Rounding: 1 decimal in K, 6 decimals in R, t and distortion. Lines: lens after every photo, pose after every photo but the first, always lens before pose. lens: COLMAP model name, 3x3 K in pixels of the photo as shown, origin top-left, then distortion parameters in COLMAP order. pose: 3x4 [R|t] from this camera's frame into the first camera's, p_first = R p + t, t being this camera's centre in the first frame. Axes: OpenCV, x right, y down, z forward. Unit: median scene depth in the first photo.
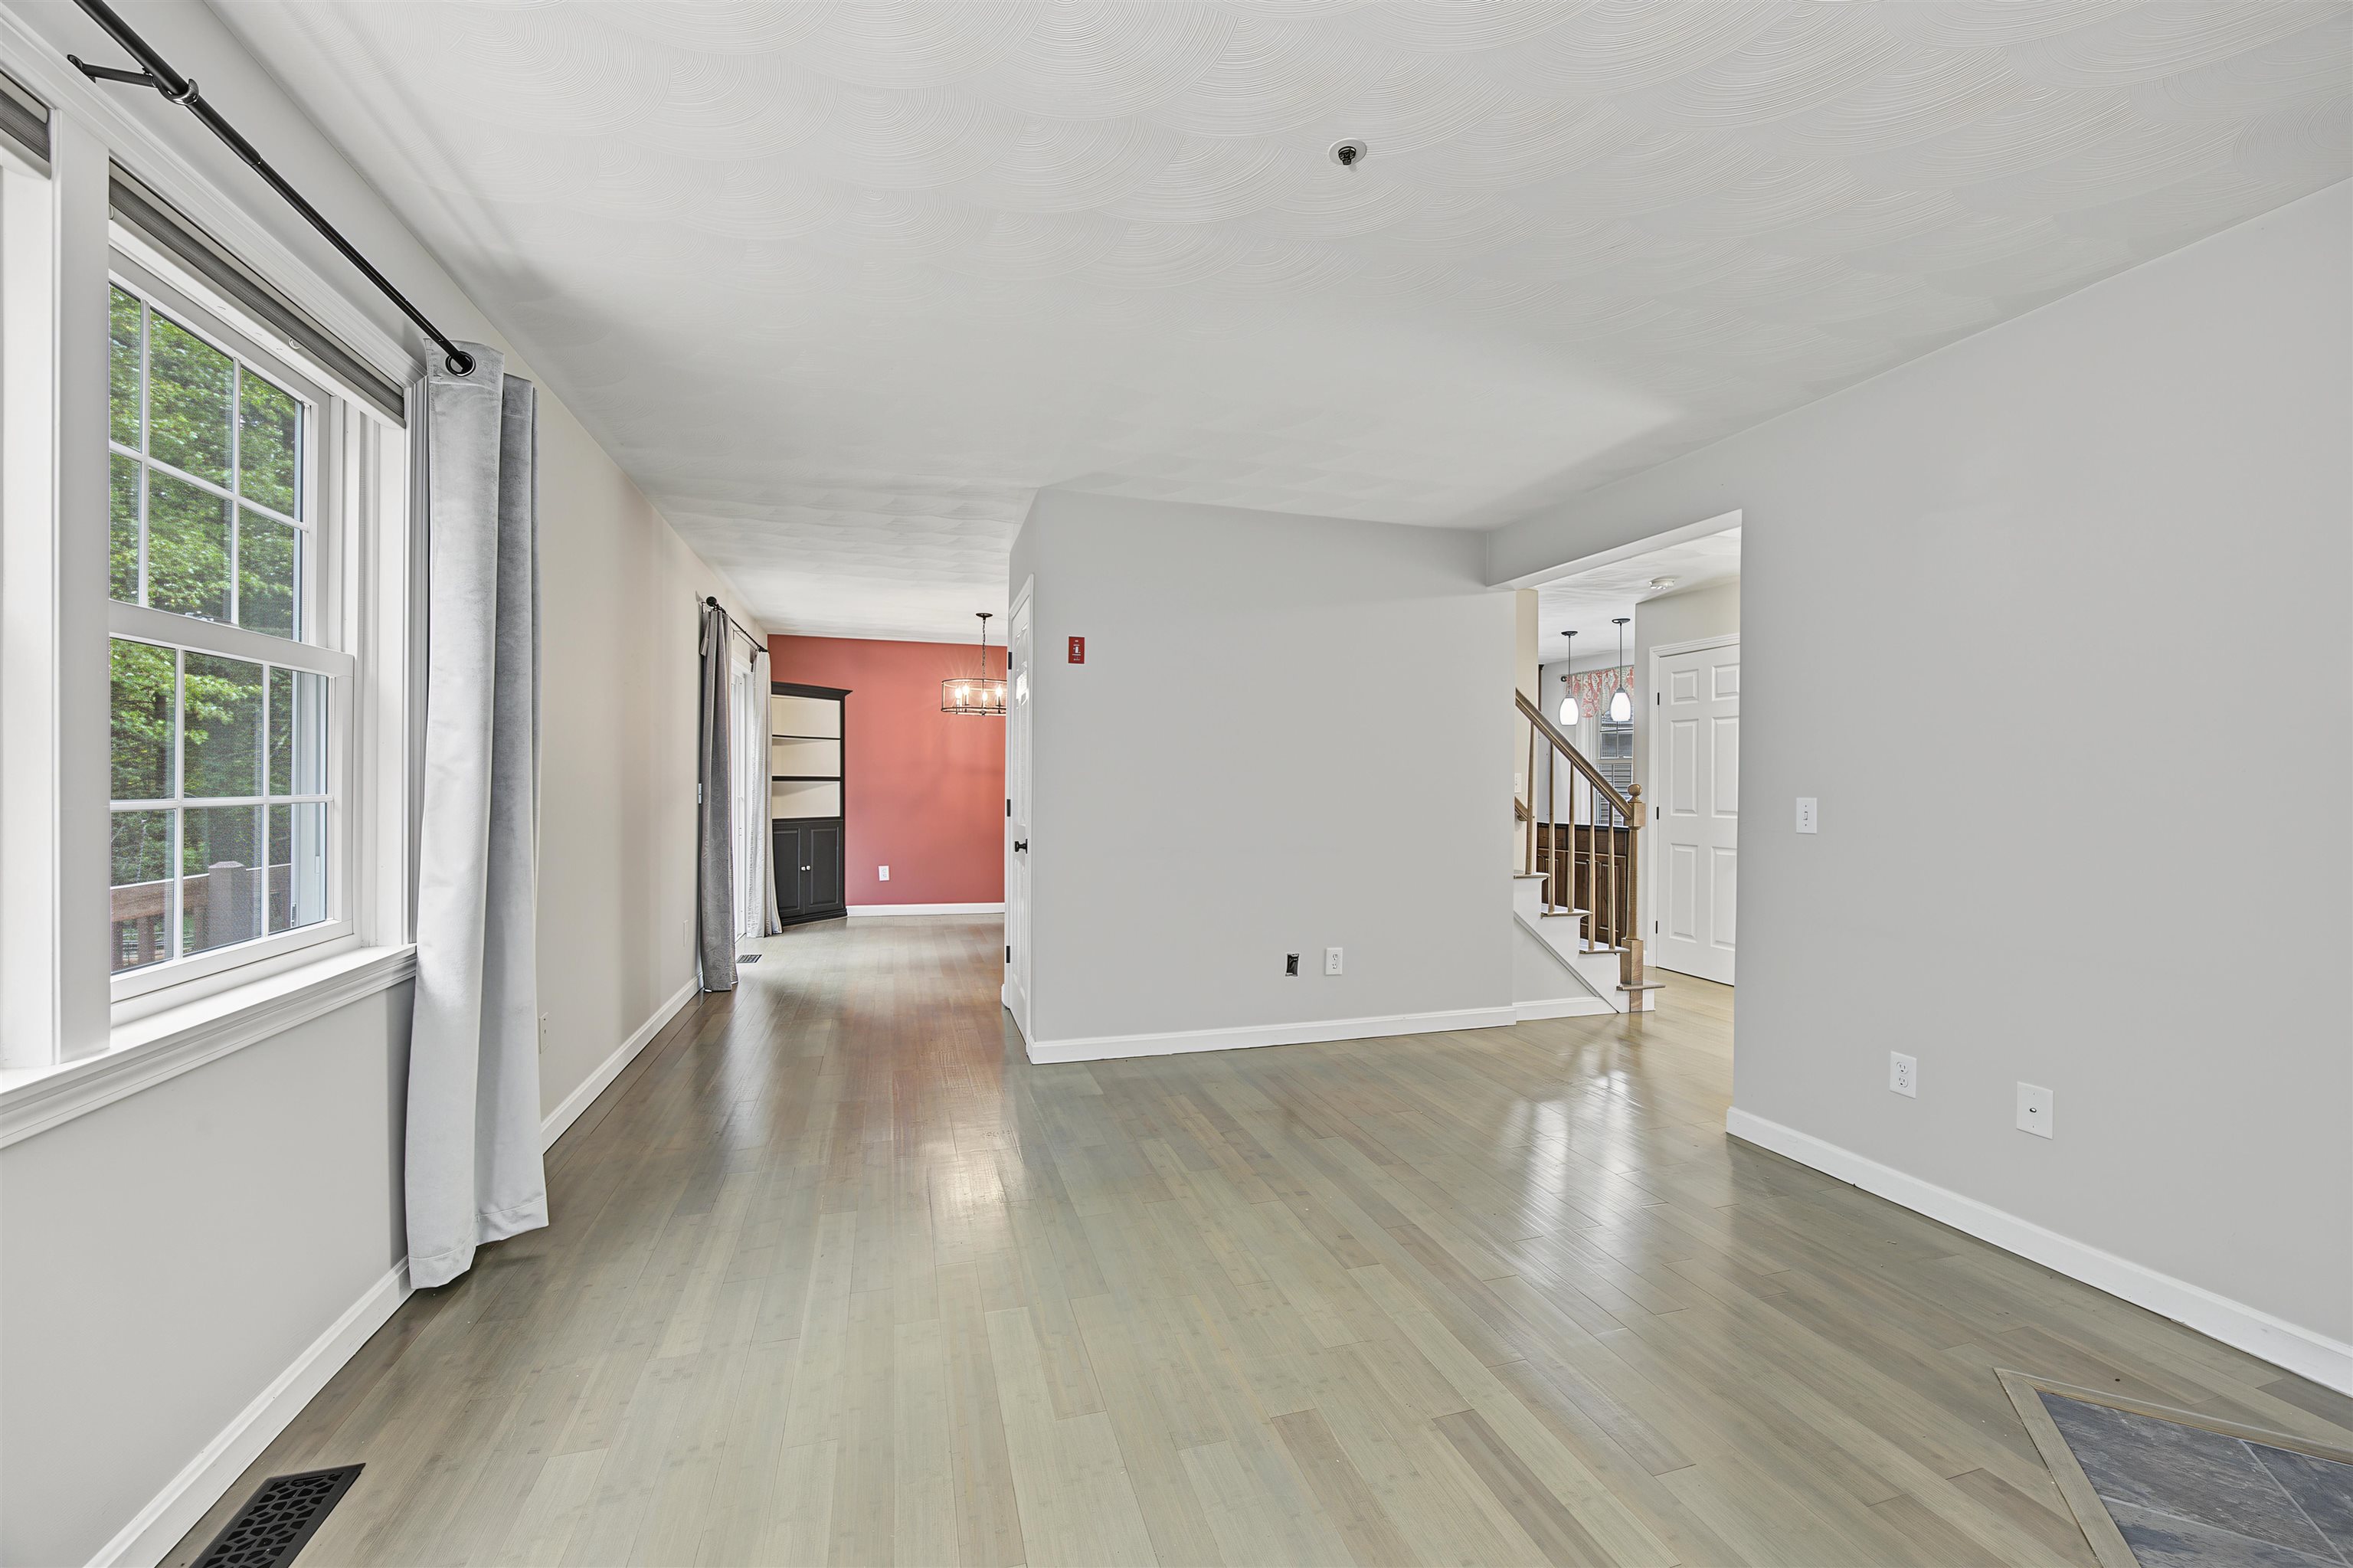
lens RADIAL K [[906.9, 0, 1176.5], [0, 906.9, 784.0], [0, 0, 1]] dist [-0.012635, 0.000033]
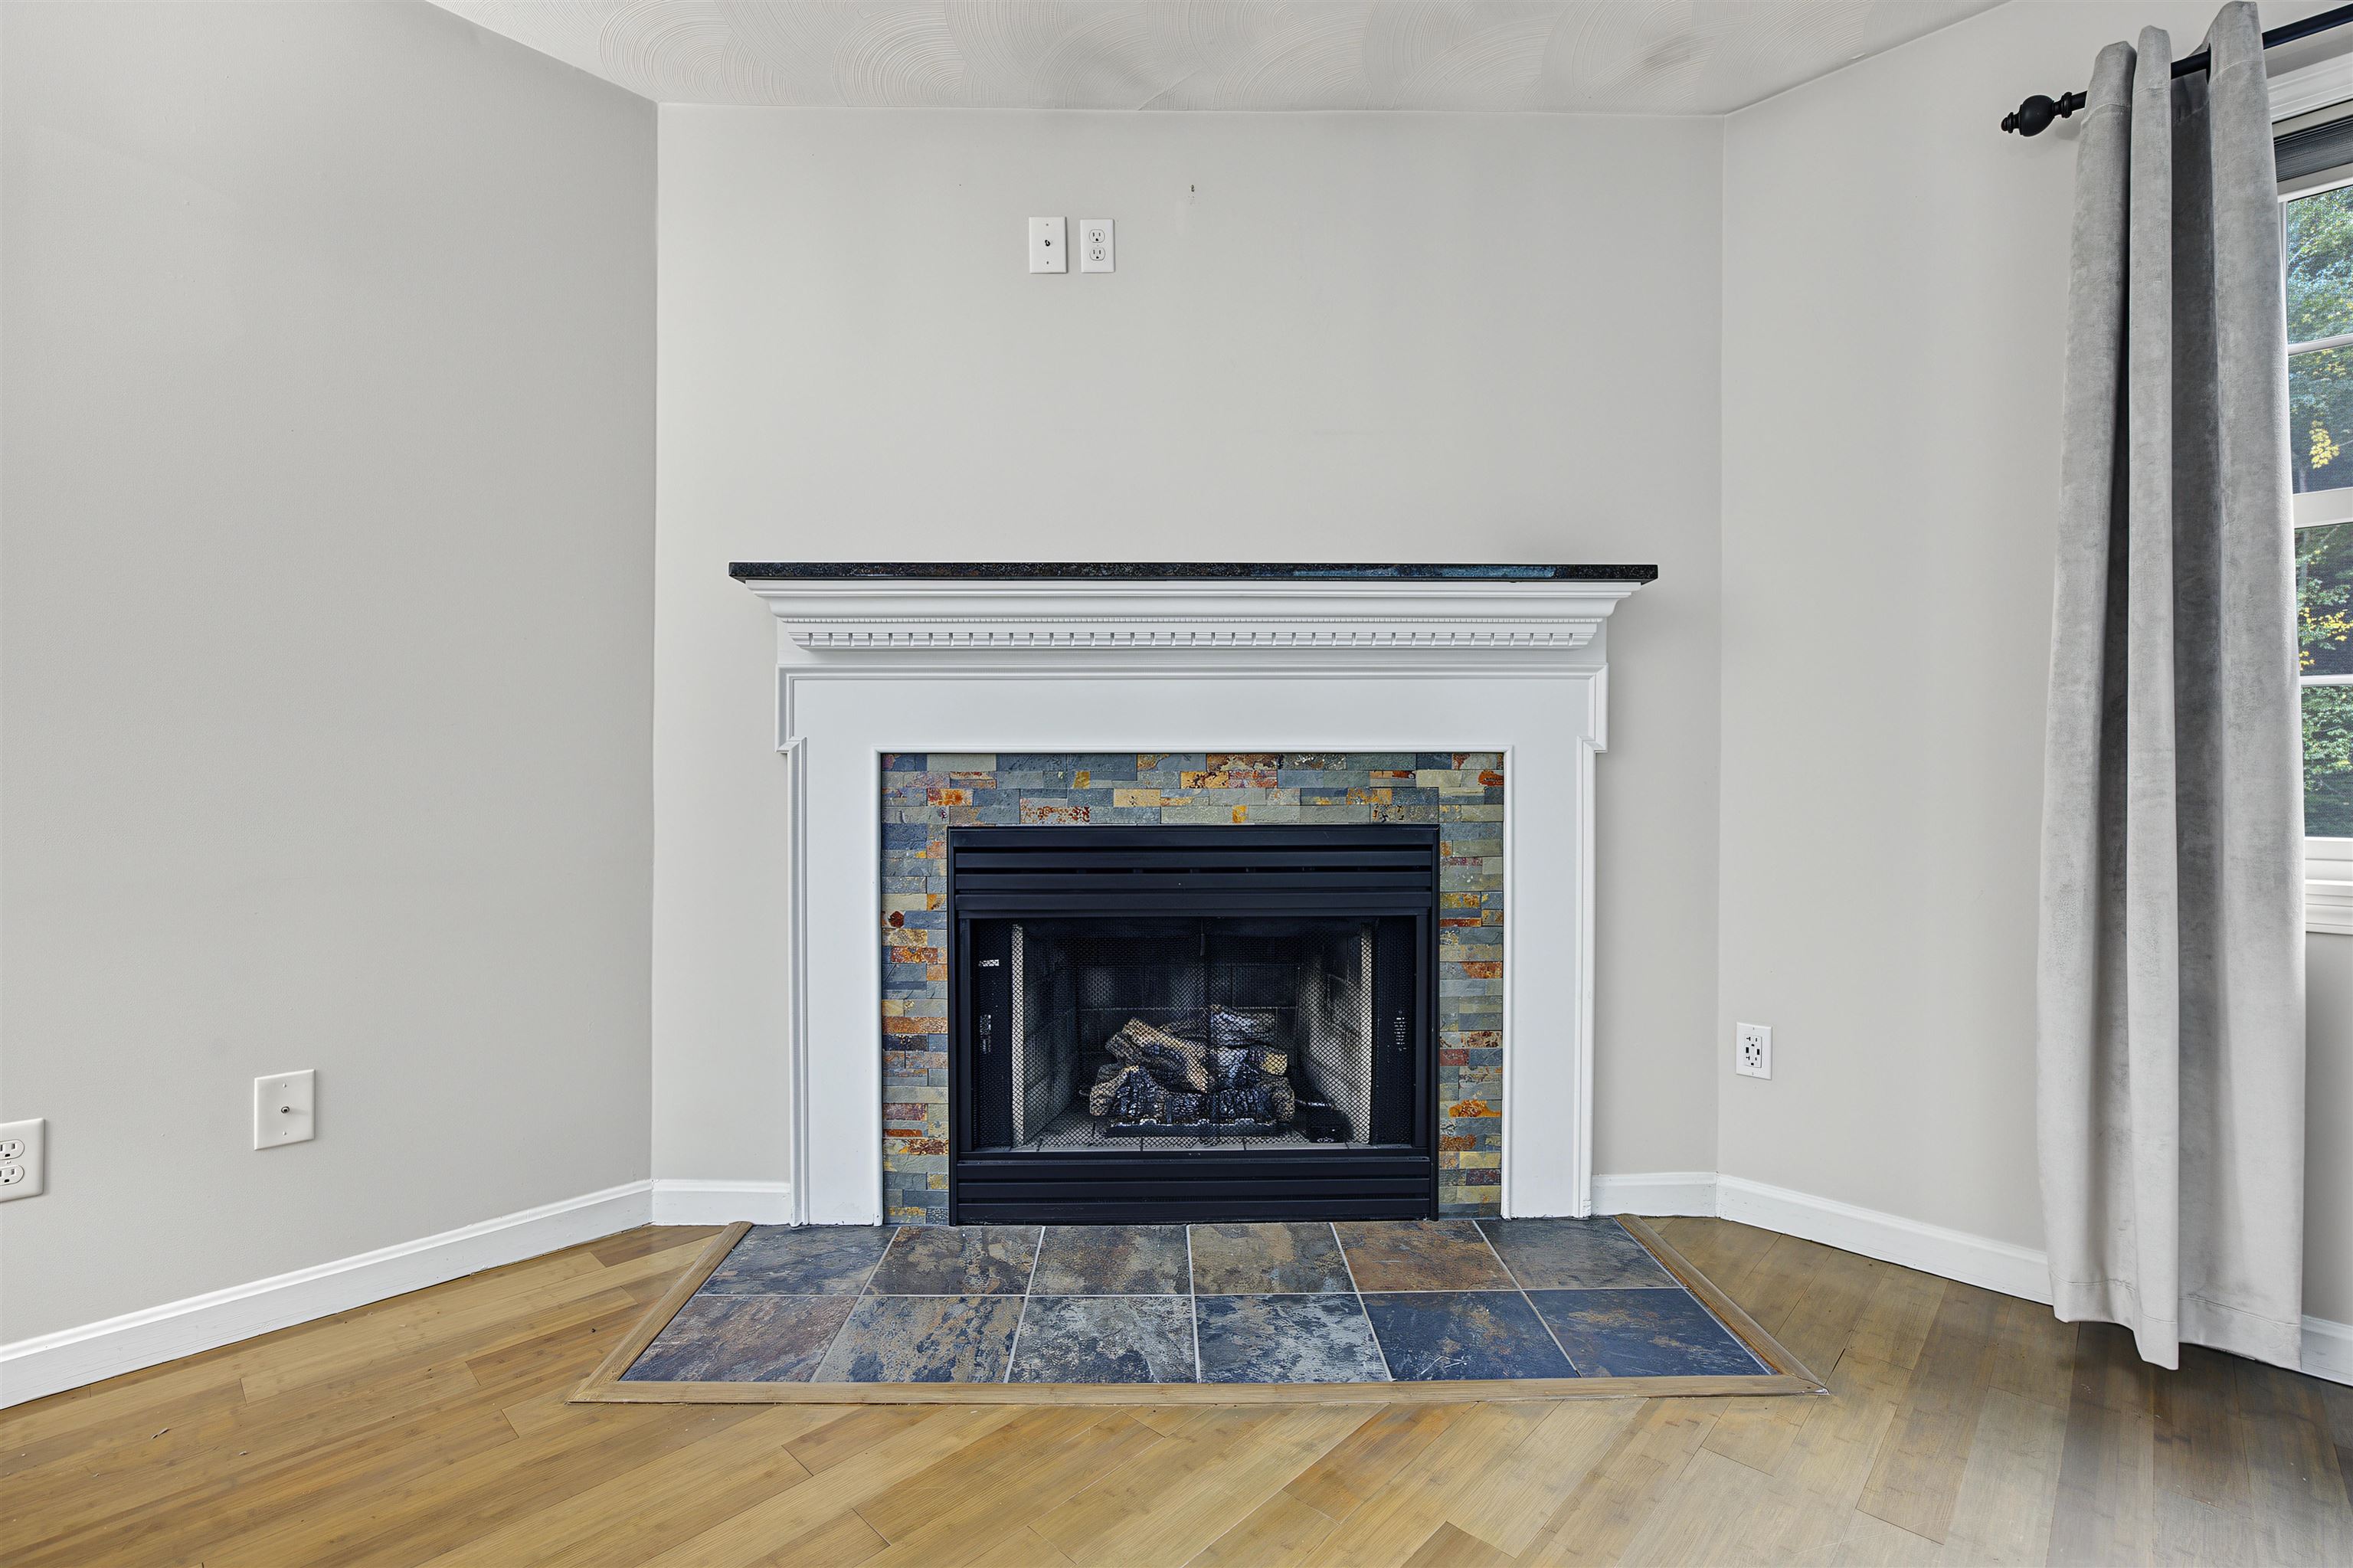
lens RADIAL K [[1038.4, 0, 1176.5], [0, 1038.4, 784.0], [0, 0, 1]] dist [-0.041089, 0.019097]
pose [[-0.495355, -0.010037, 0.868633, -0.061769], [-0.011593, 0.999921, 0.004943, 0.114796], [-0.868613, -0.007622, -0.495432, 0.874550]]
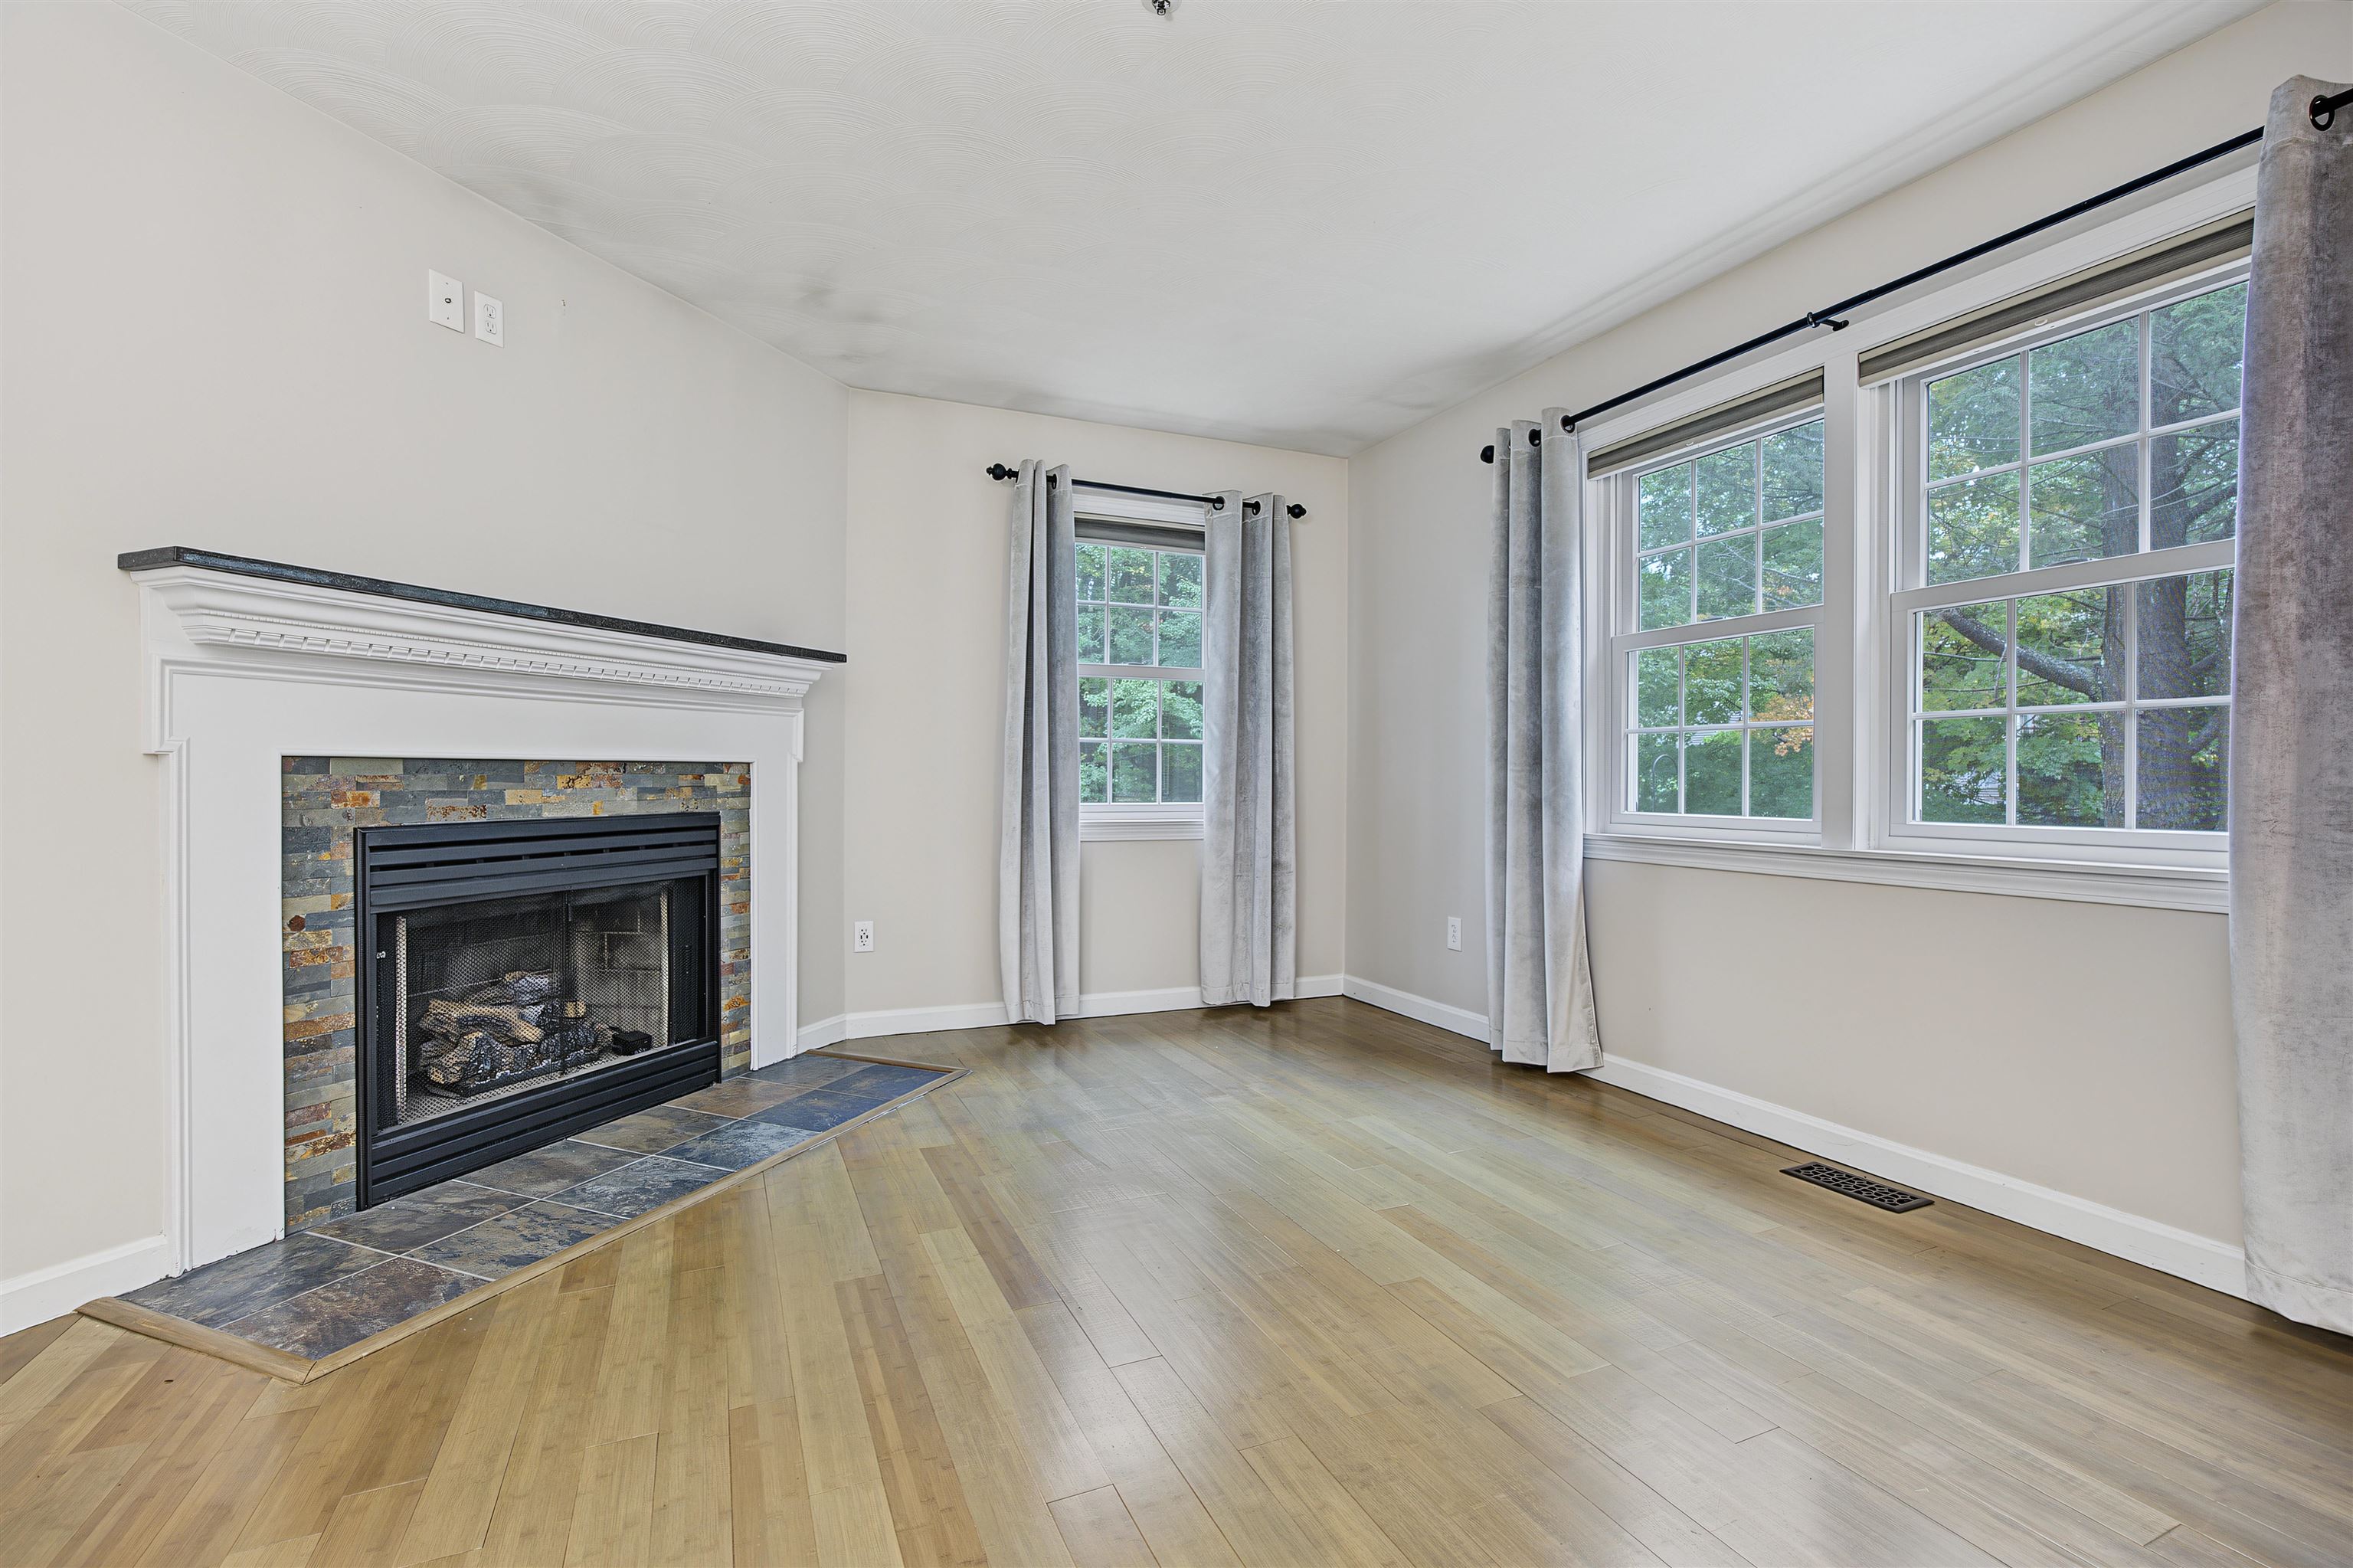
lens RADIAL K [[1038.4, 0, 1176.5], [0, 1038.4, 784.0], [0, 0, 1]] dist [-0.041089, 0.019097]
pose [[-0.992060, -0.009894, -0.125373, 0.247003], [-0.009802, 0.999951, -0.001348, 0.112647], [0.125380, -0.000108, -0.992109, 1.747430]]
